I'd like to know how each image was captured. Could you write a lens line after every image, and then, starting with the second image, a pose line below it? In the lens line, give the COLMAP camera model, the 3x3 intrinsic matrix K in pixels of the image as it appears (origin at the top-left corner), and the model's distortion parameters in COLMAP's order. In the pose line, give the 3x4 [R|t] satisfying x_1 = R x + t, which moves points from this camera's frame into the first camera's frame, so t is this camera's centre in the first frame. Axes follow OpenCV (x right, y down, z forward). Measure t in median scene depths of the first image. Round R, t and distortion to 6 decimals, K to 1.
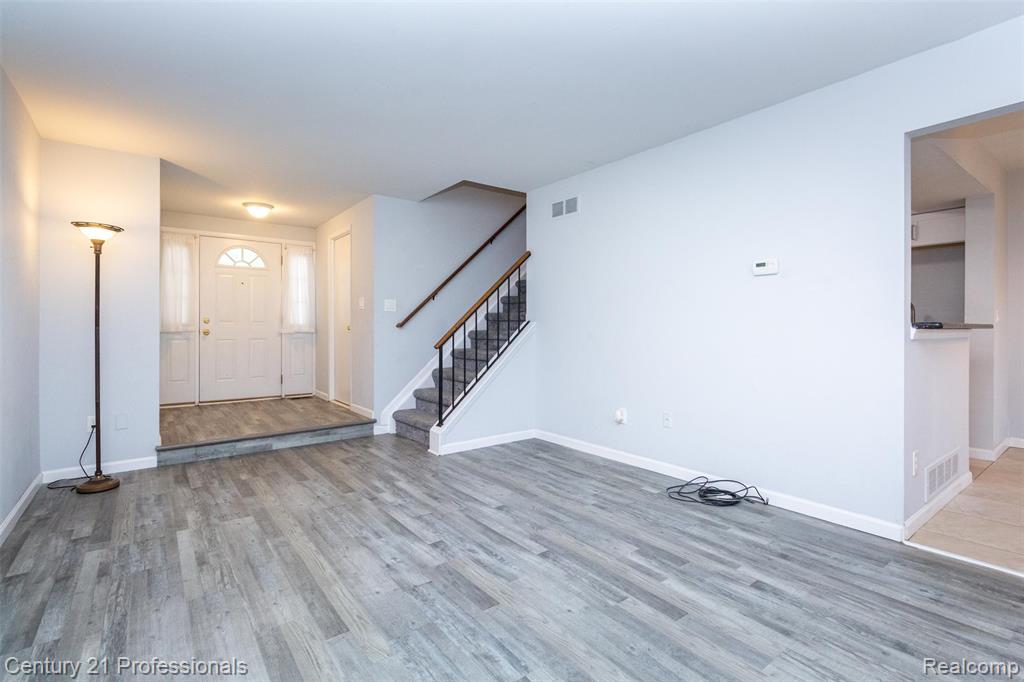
lens RADIAL K [[477.7, 0, 511.1], [0, 477.7, 335.1], [0, 0, 1]] dist [0.004900, 0.000674]
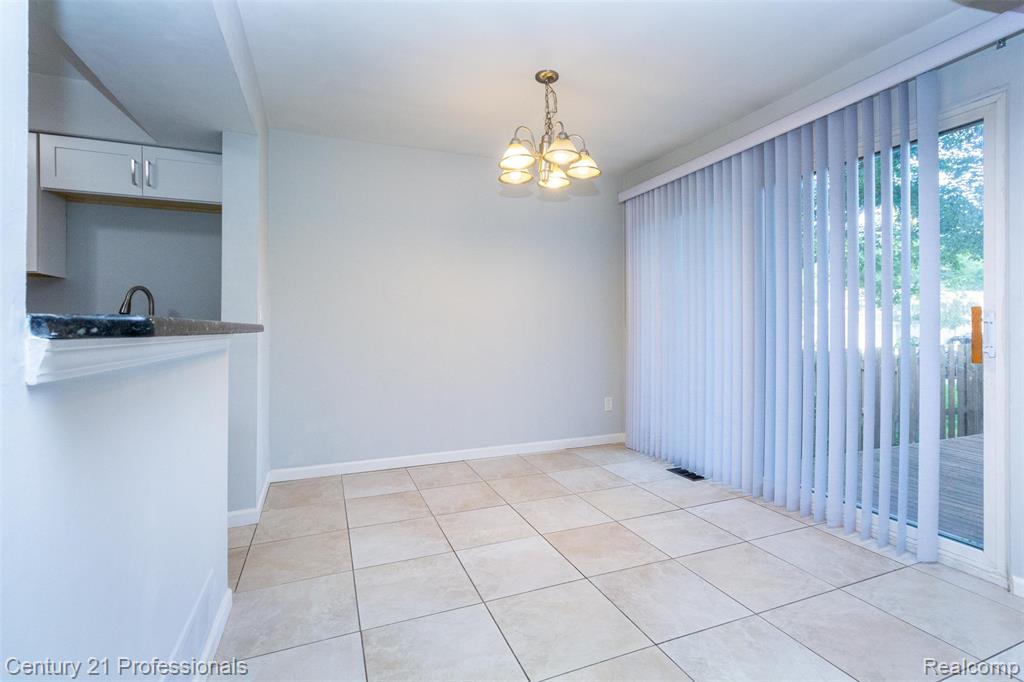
lens RADIAL K [[477.7, 0, 510.7], [0, 477.7, 334.7], [0, 0, 1]] dist [0.004900, 0.000674]
pose [[0.273249, -0.015987, 0.961811, 0.297850], [0.014326, 0.999819, 0.012548, -0.006880], [-0.961837, 0.010350, 0.273428, 0.307096]]
